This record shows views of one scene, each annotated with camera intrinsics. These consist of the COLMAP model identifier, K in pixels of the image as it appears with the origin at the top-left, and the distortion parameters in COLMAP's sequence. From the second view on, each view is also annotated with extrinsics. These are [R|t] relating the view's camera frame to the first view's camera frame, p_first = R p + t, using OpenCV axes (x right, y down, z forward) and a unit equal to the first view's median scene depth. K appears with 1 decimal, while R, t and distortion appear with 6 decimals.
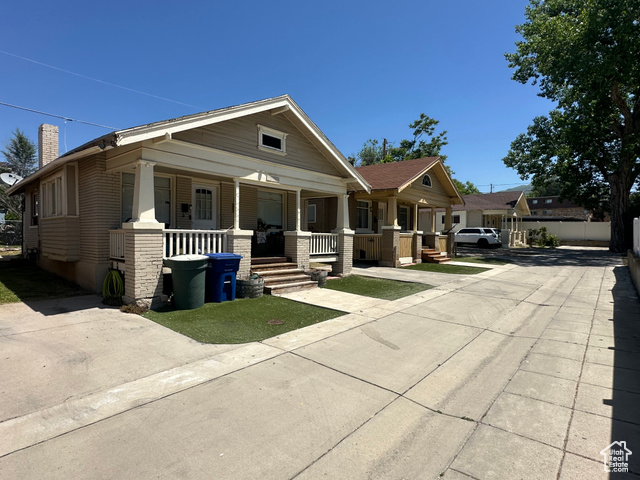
lens RADIAL K [[341.3, 0, 319.3], [0, 341.3, 241.9], [0, 0, 1]] dist [-0.002060, 0.003100]
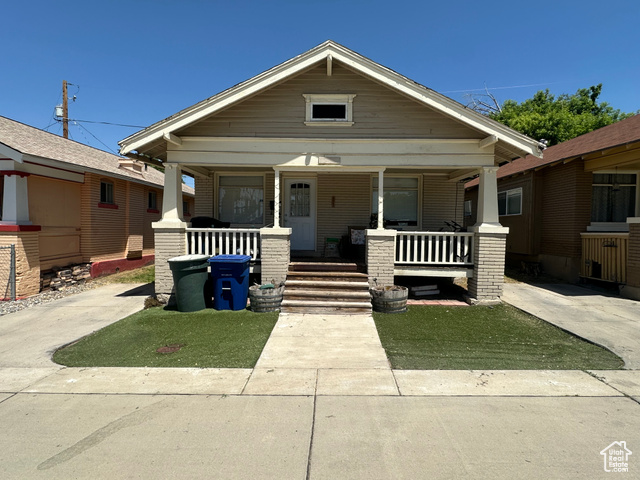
lens RADIAL K [[341.3, 0, 316.8], [0, 341.3, 239.3], [0, 0, 1]] dist [-0.002060, 0.003100]
pose [[0.636117, 0.019065, -0.771357, 0.452607], [-0.018703, 0.999782, 0.009287, -0.016479], [0.771366, 0.008519, 0.636335, 0.519488]]
